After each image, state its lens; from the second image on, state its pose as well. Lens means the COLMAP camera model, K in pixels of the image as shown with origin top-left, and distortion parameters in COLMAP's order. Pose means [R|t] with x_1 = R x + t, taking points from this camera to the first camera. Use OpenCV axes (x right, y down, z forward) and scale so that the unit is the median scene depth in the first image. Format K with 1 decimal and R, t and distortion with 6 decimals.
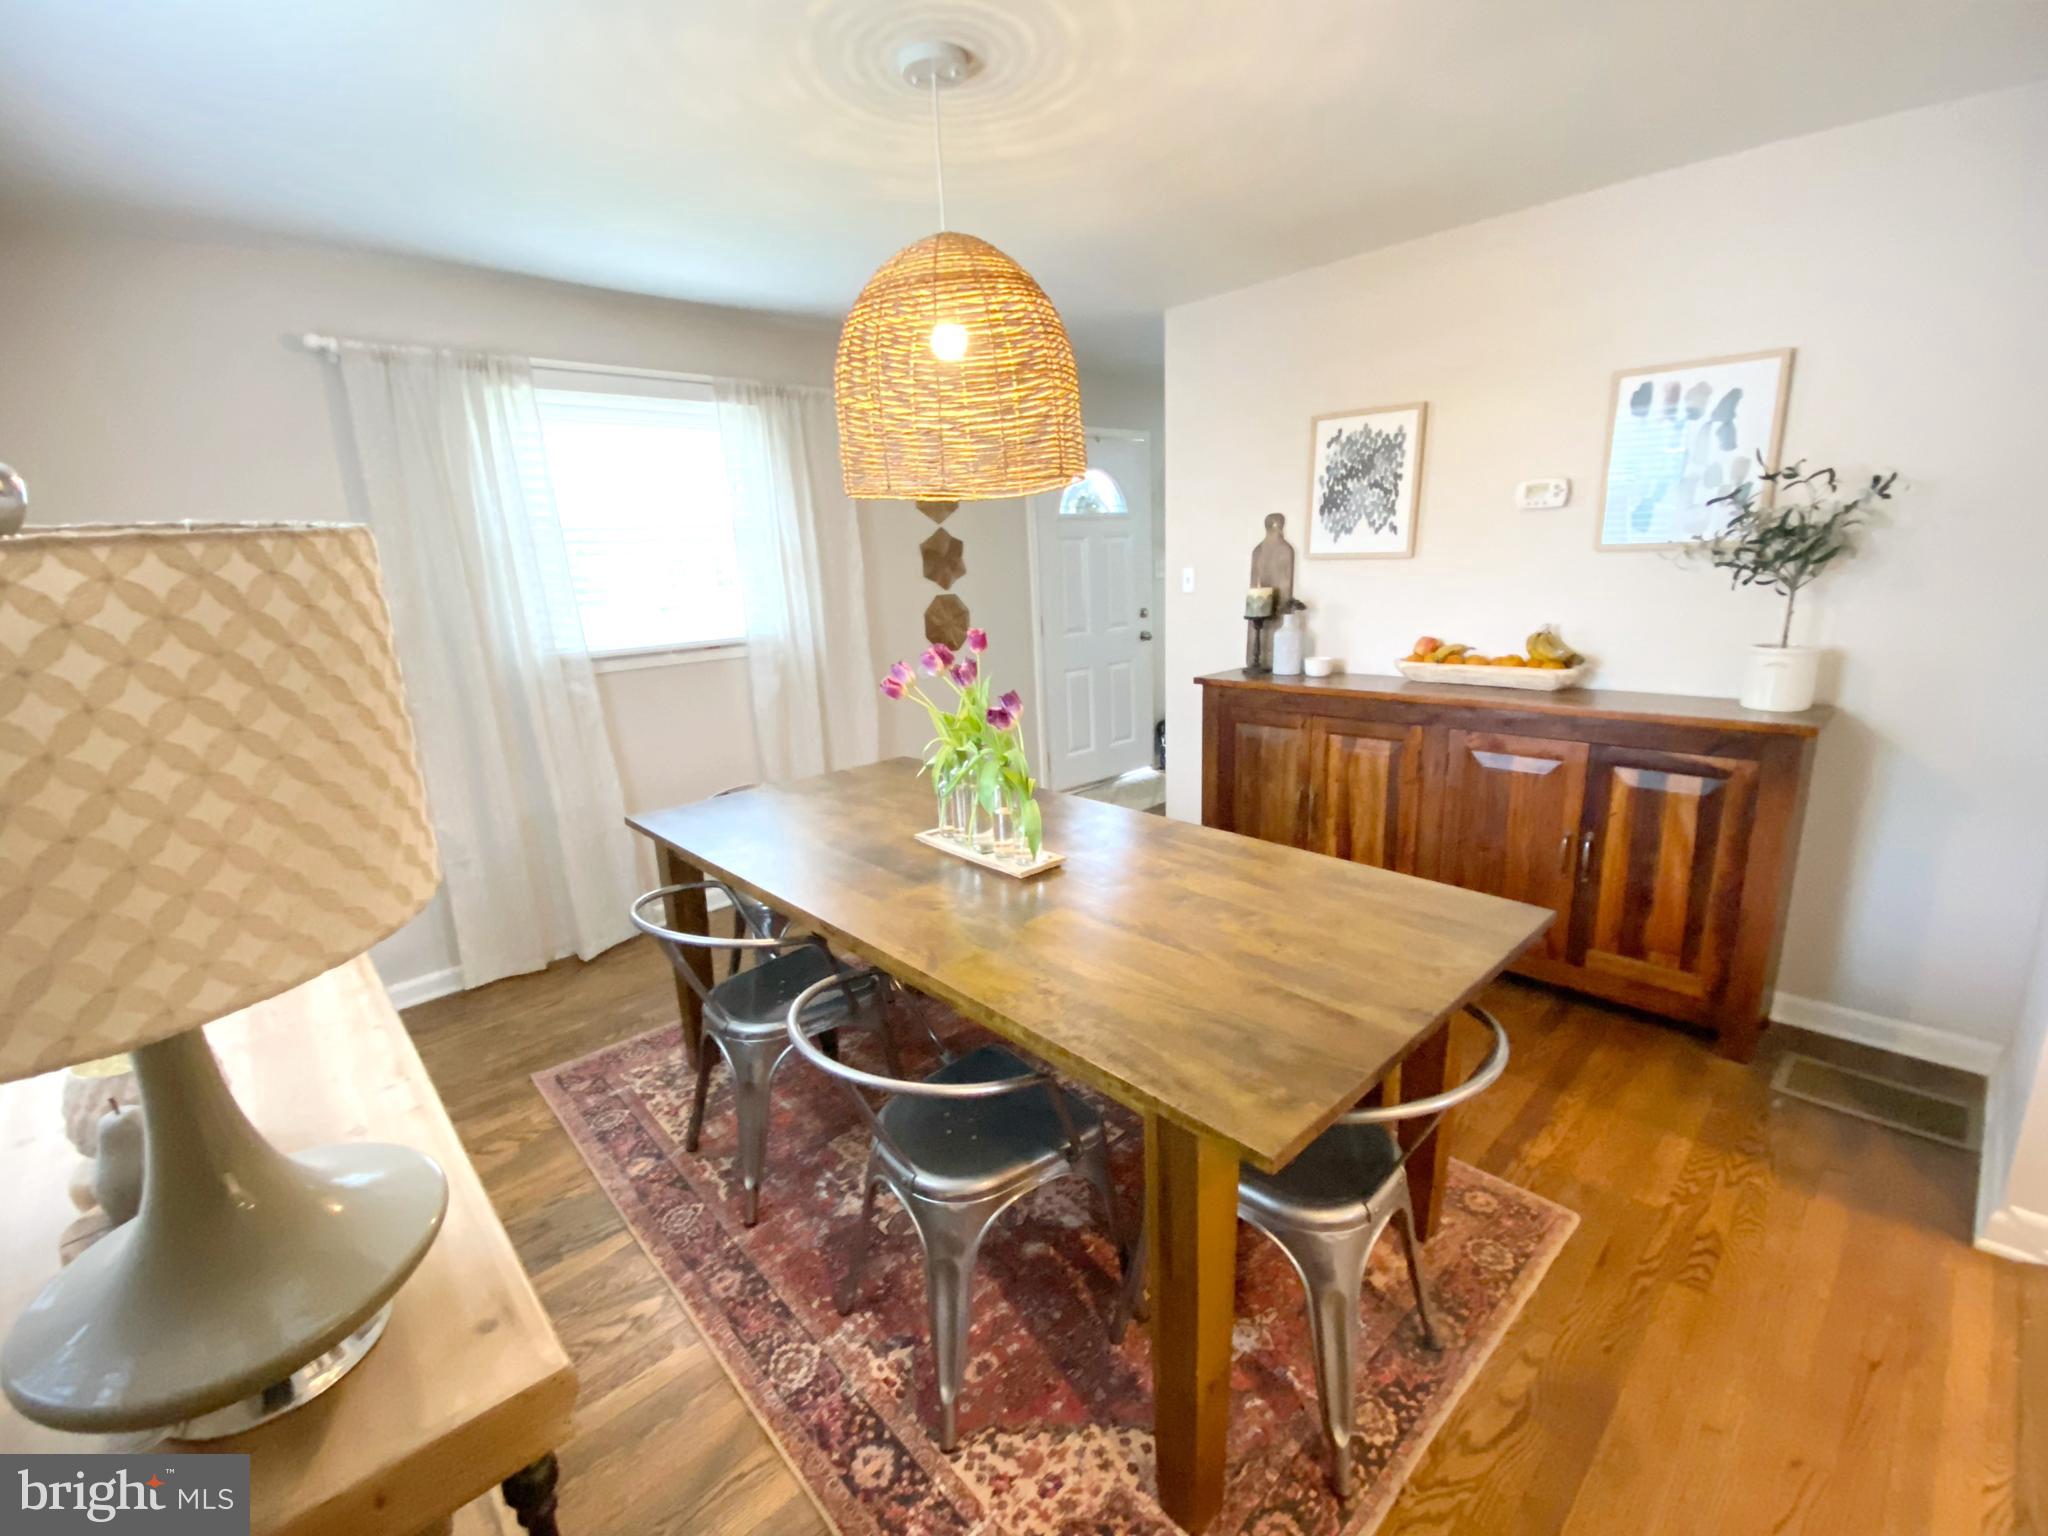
lens RADIAL K [[892.3, 0, 1027.7], [0, 892.3, 766.9], [0, 0, 1]] dist [0.008840, -0.000706]
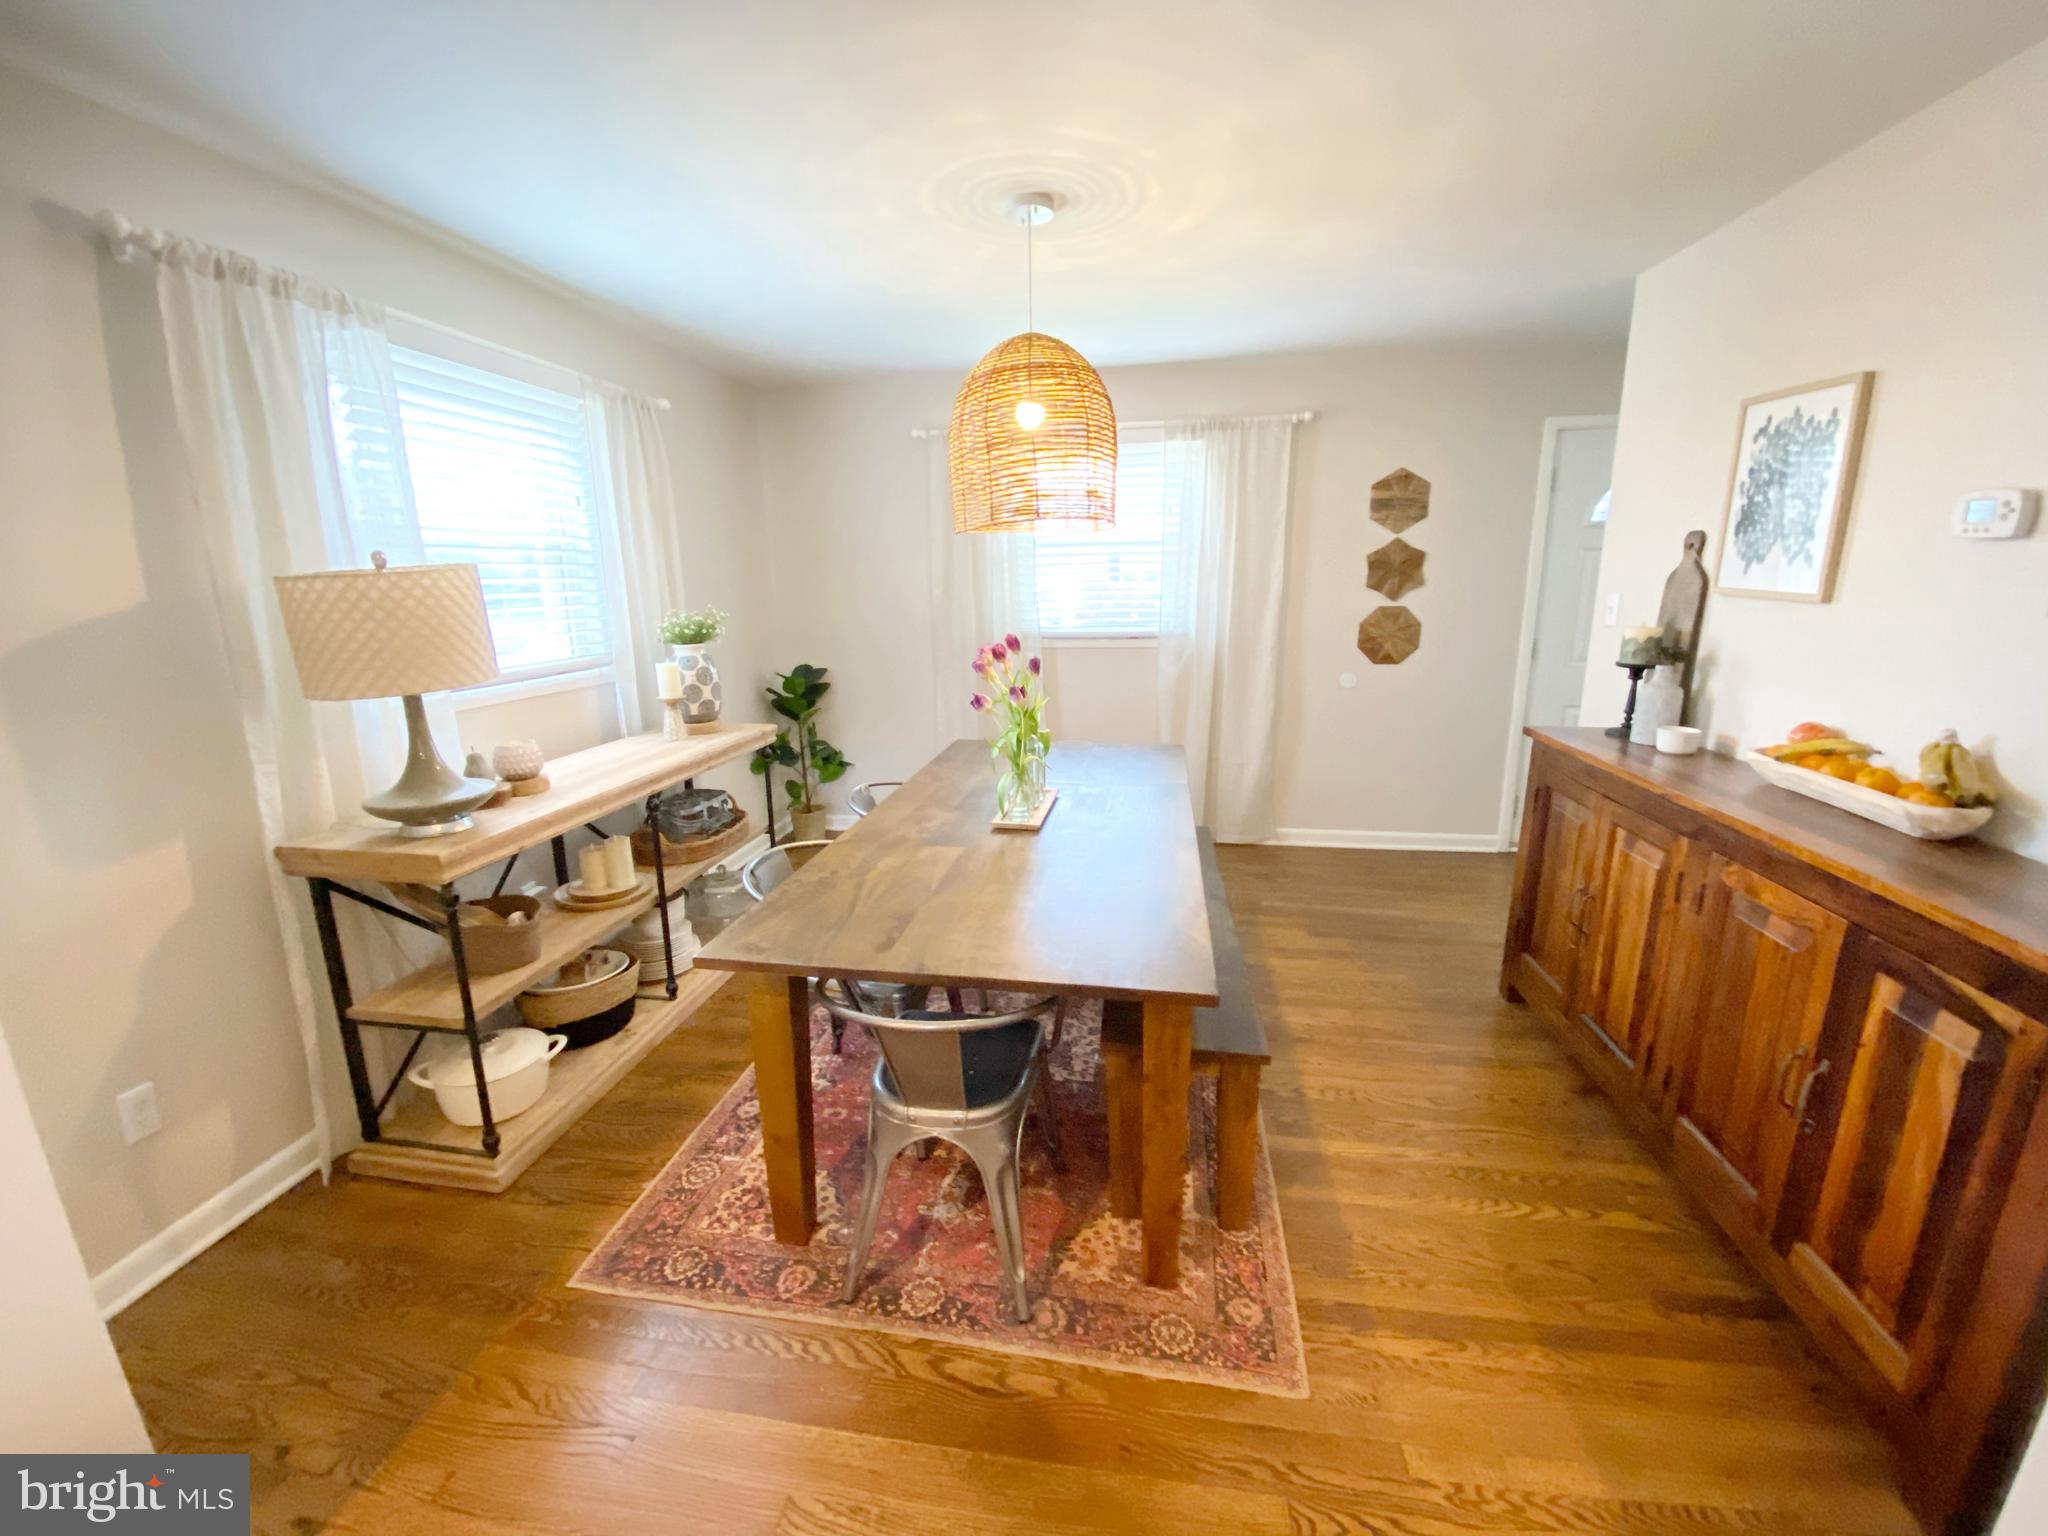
lens RADIAL K [[826.1, 0, 1015.1], [0, 826.1, 759.4], [0, 0, 1]] dist [0.015133, -0.013530]
pose [[0.613426, 0.215031, -0.759915, 0.559714], [-0.198742, 0.973284, 0.114977, -0.071433], [0.764337, 0.080497, 0.639773, 0.149021]]
